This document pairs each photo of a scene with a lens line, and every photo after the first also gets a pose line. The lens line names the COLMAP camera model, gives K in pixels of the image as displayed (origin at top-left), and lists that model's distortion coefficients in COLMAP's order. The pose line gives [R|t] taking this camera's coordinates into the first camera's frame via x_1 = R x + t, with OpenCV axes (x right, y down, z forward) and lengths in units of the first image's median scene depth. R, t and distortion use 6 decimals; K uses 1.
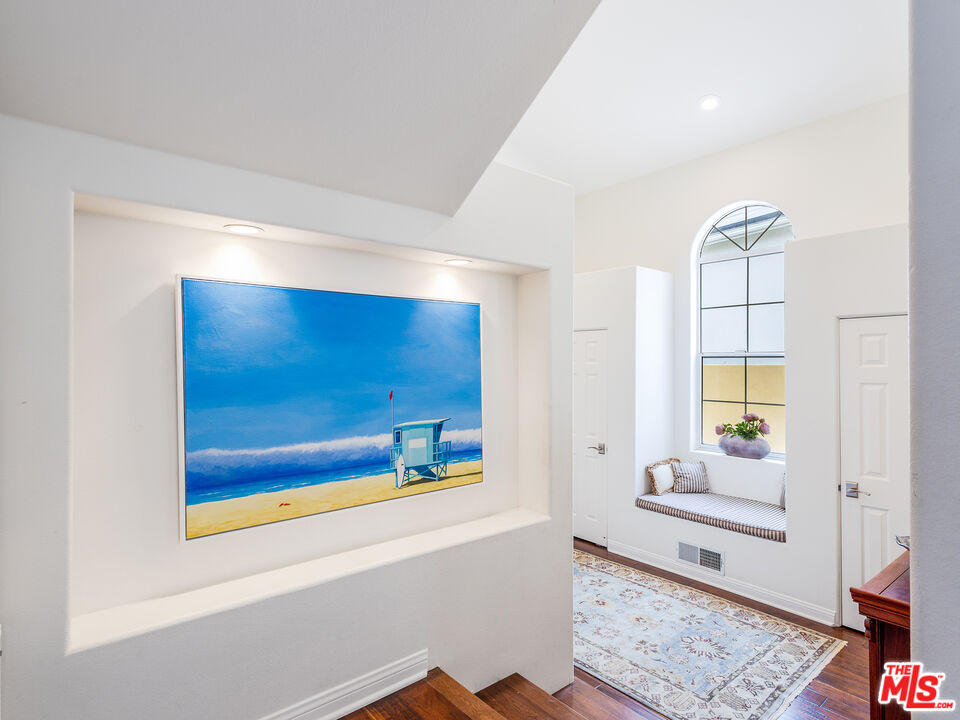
lens RADIAL K [[523.7, 0, 479.8], [0, 523.7, 366.3], [0, 0, 1]] dist [0.002446, 0.002874]
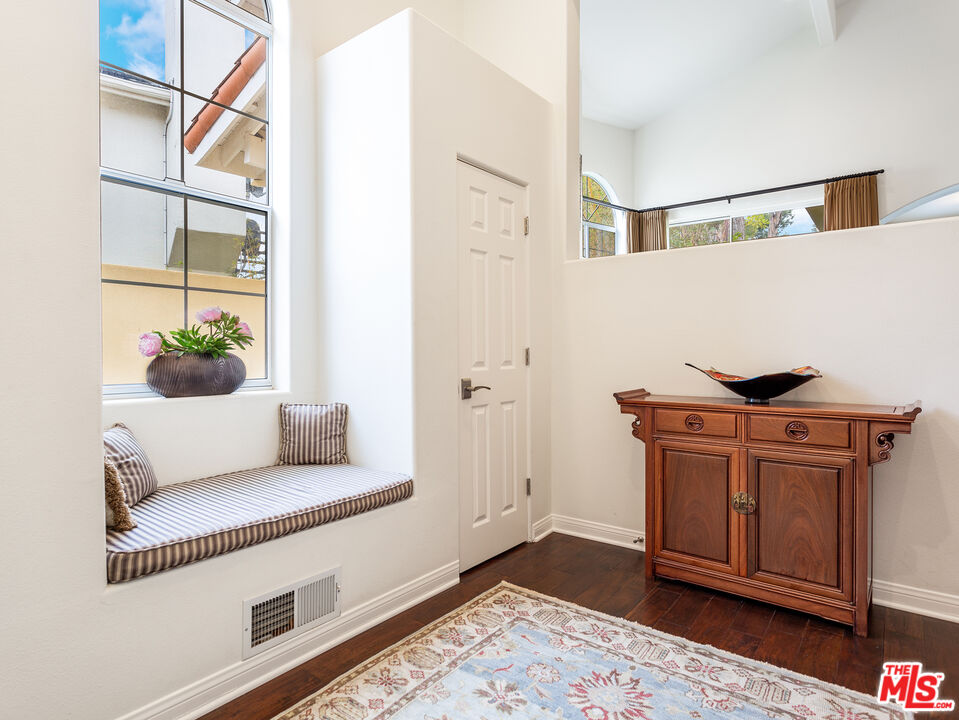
lens RADIAL K [[523.2, 0, 481.1], [0, 523.2, 358.2], [0, 0, 1]] dist [0.002446, 0.002874]
pose [[-0.210718, -0.005489, 0.977532, -0.048873], [-0.011619, 0.999928, 0.003110, 0.172878], [-0.977478, -0.010703, -0.210766, 1.089163]]
